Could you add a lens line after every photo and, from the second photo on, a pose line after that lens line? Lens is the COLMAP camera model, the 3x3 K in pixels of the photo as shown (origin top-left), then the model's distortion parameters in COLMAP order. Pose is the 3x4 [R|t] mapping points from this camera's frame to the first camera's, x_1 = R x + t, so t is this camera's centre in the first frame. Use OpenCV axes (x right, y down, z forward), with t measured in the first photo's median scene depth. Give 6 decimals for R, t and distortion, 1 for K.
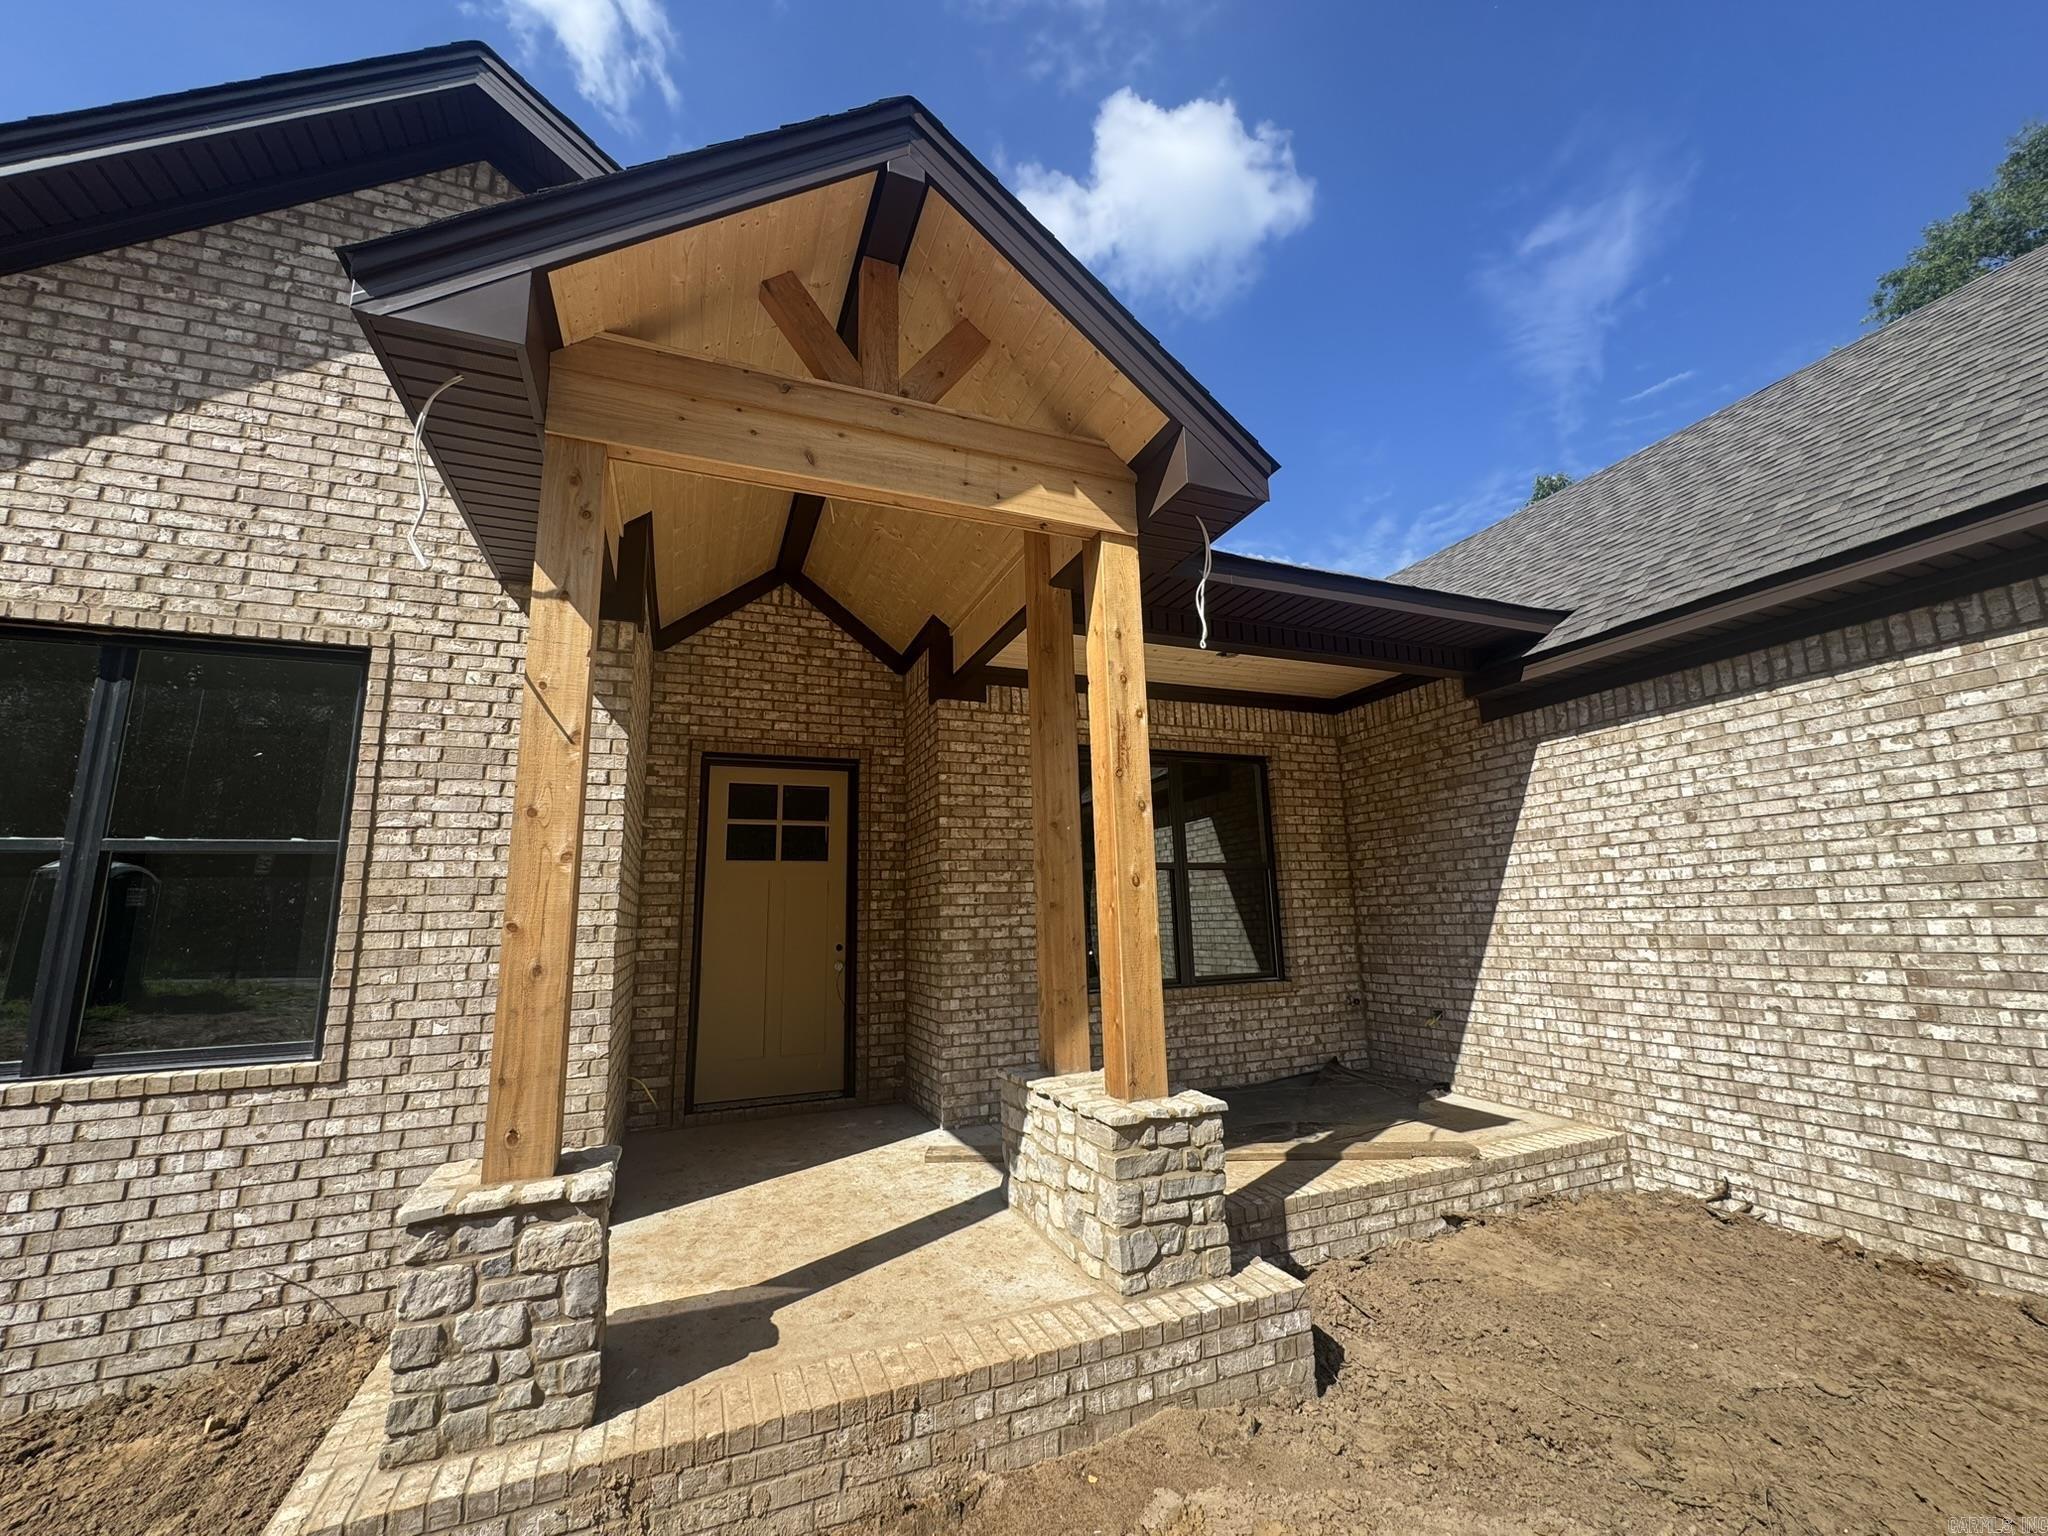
lens RADIAL K [[818.3, 0, 1024.1], [0, 818.3, 770.4], [0, 0, 1]] dist [-0.002483, 0.000230]
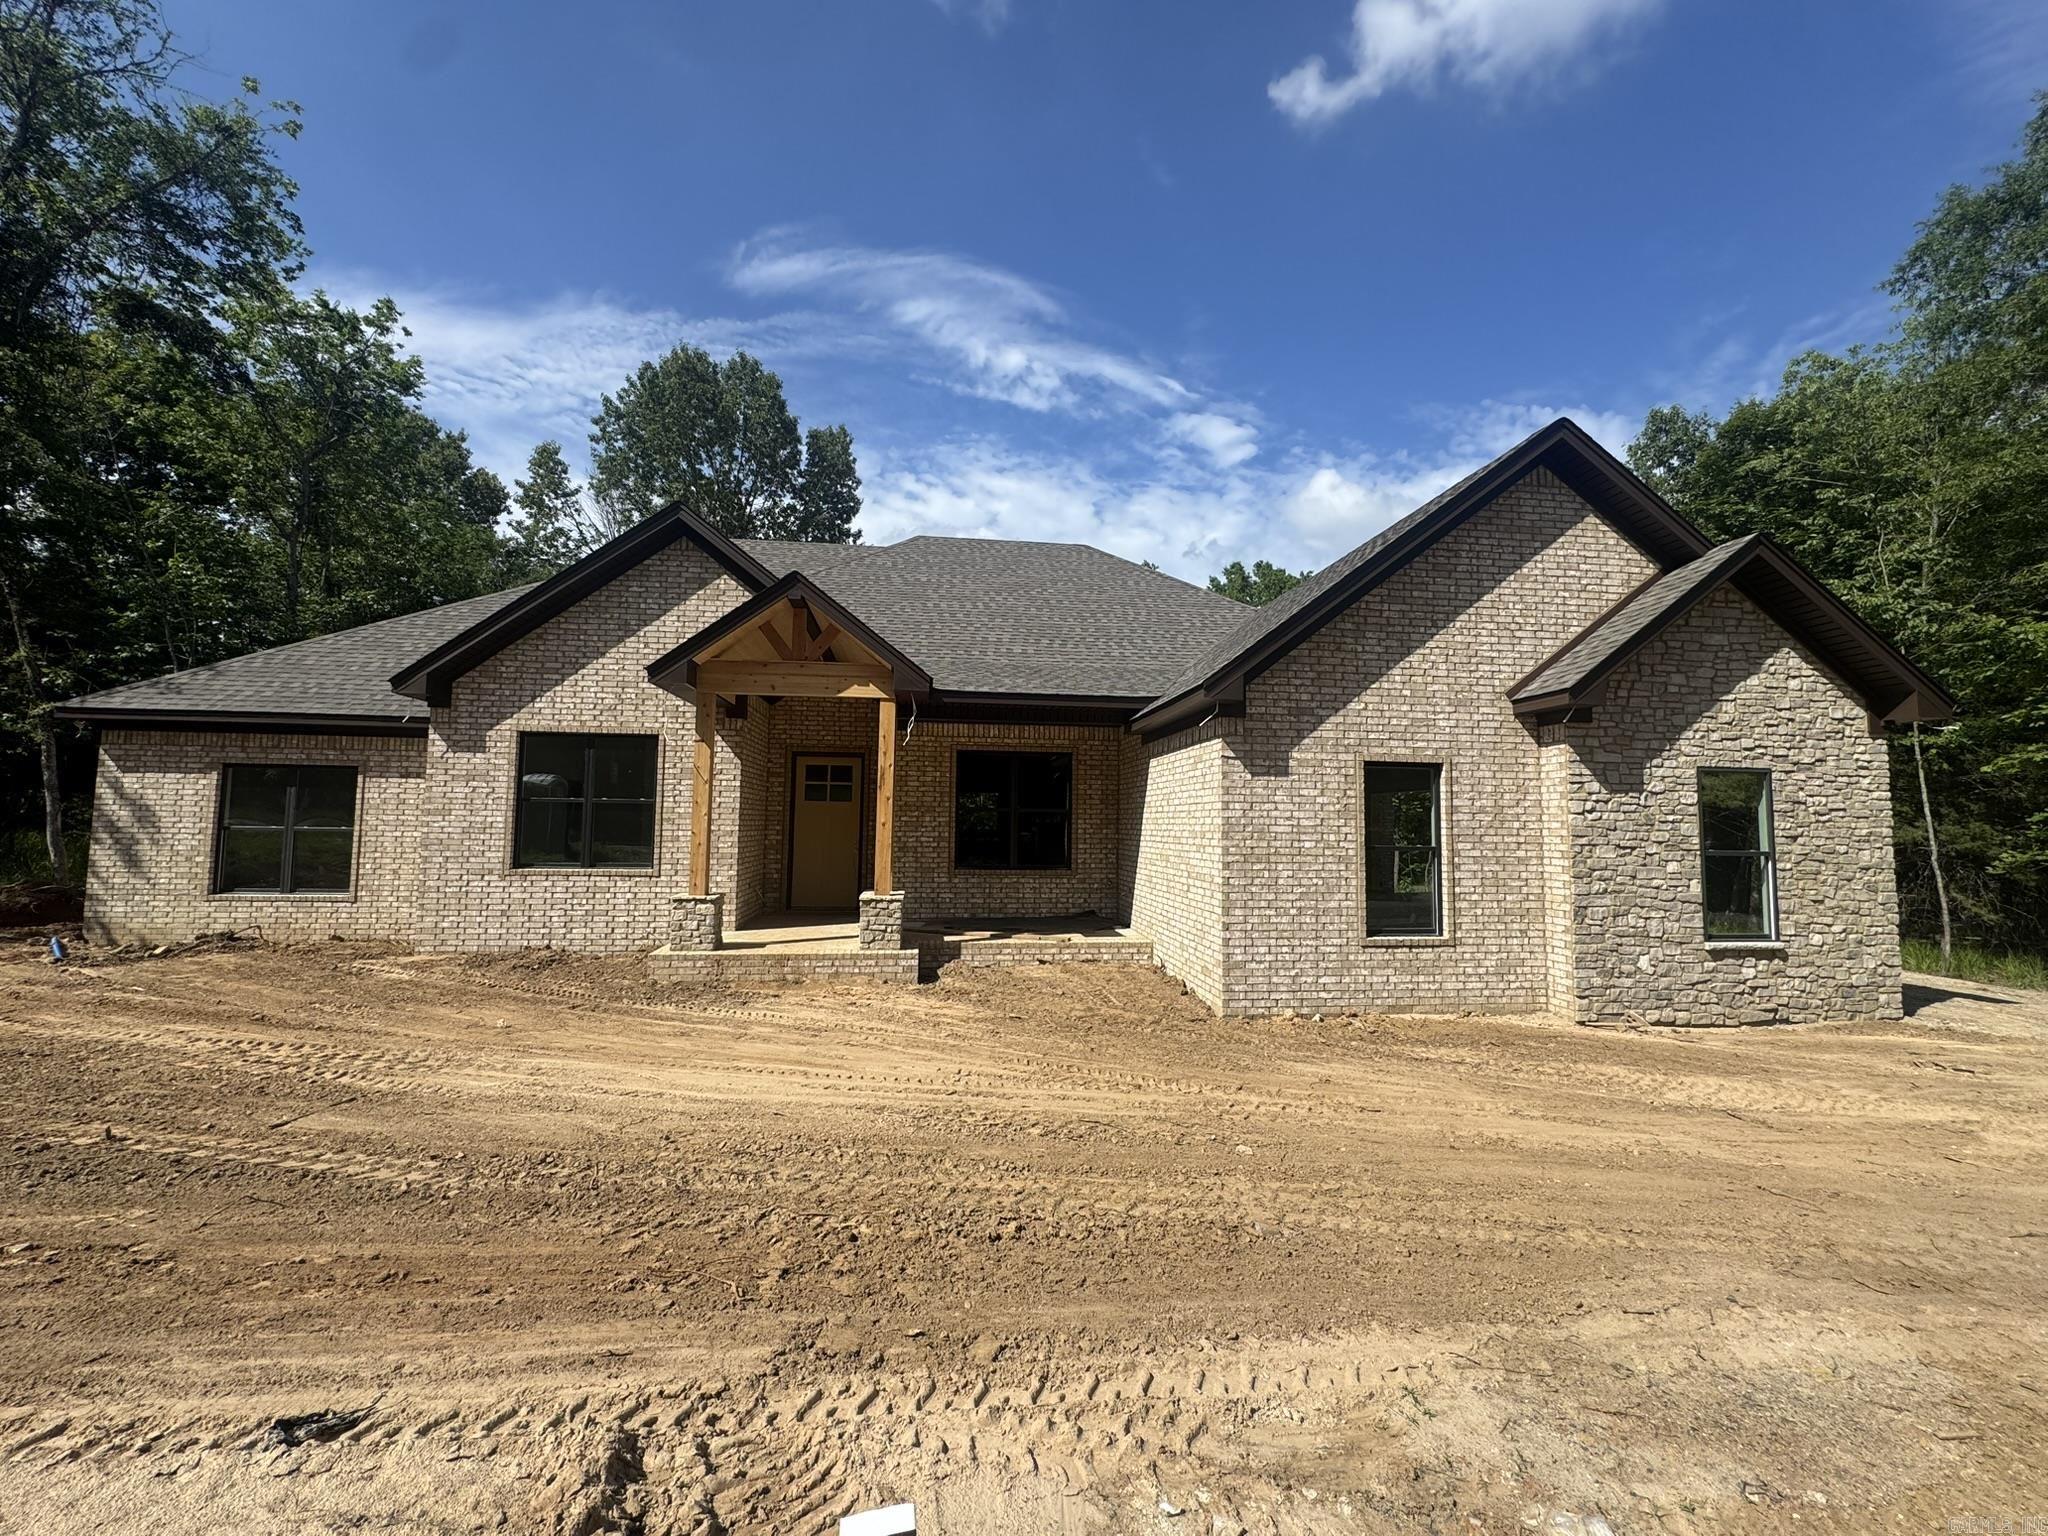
lens RADIAL K [[818.3, 0, 1022.6], [0, 818.3, 770.4], [0, 0, 1]] dist [-0.002483, 0.000230]
pose [[0.963068, 0.022164, -0.268344, 1.030985], [0.009967, 0.992989, 0.117786, -0.292650], [0.269074, -0.116111, 0.956095, -1.213660]]
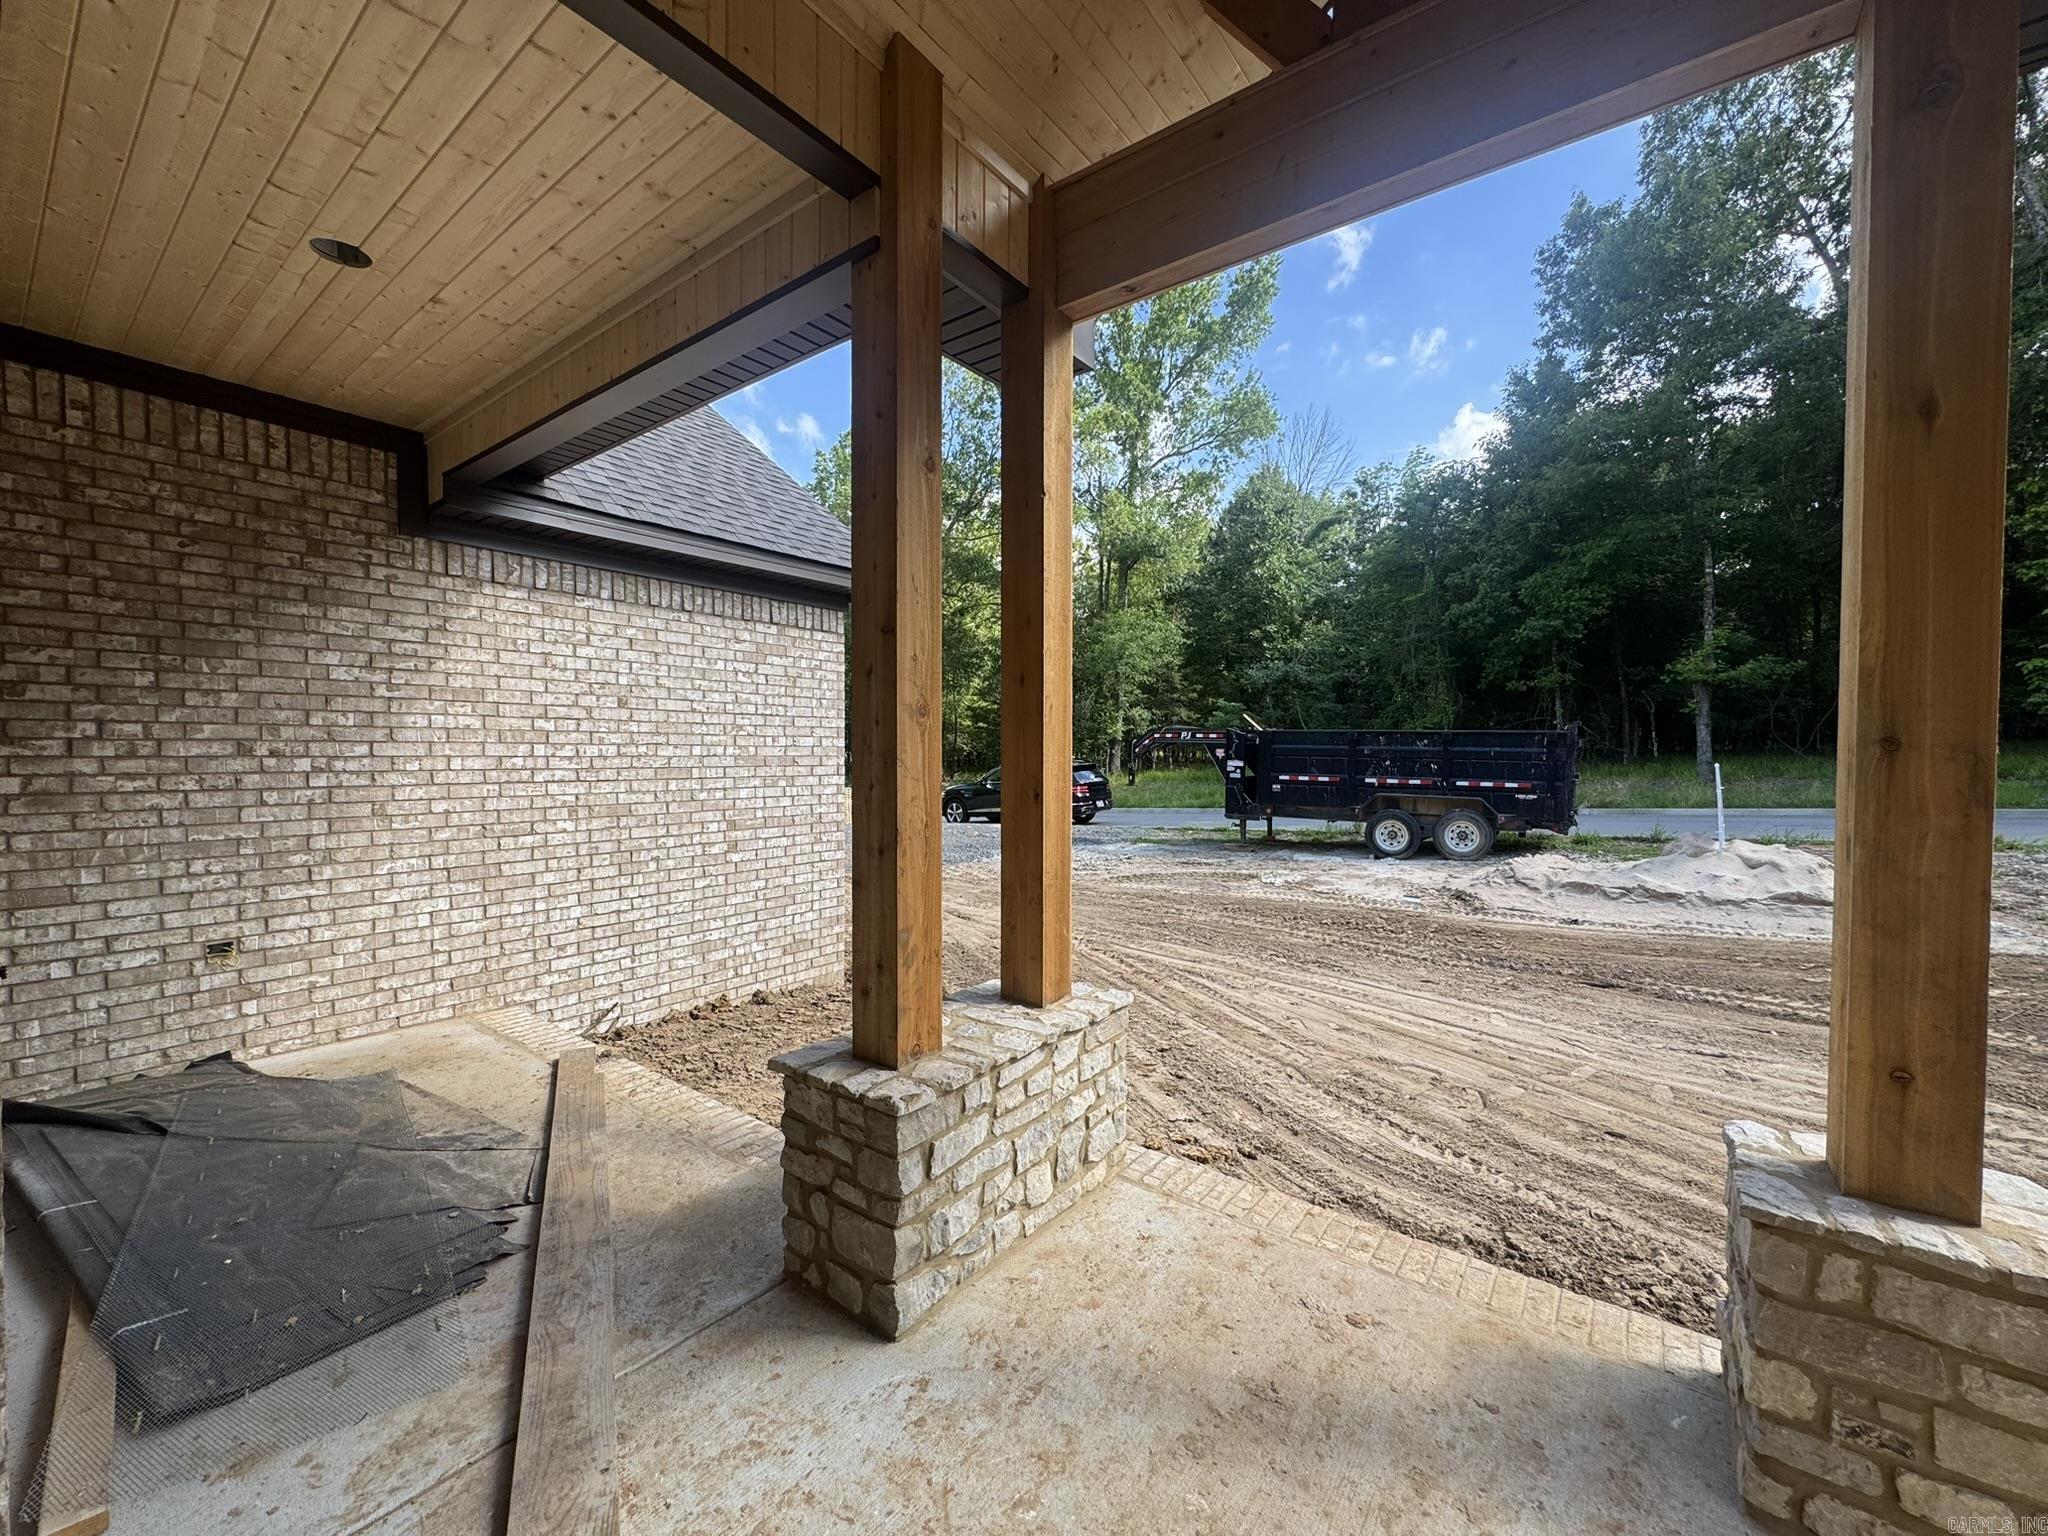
lens RADIAL K [[818.3, 0, 1023.0], [0, 818.3, 767.1], [0, 0, 1]] dist [-0.002483, 0.000230]
pose [[-0.507728, 0.007708, 0.861483, -0.450168], [-0.150548, 0.983780, -0.097530, 0.172675], [-0.848261, -0.179214, -0.498332, 1.078995]]
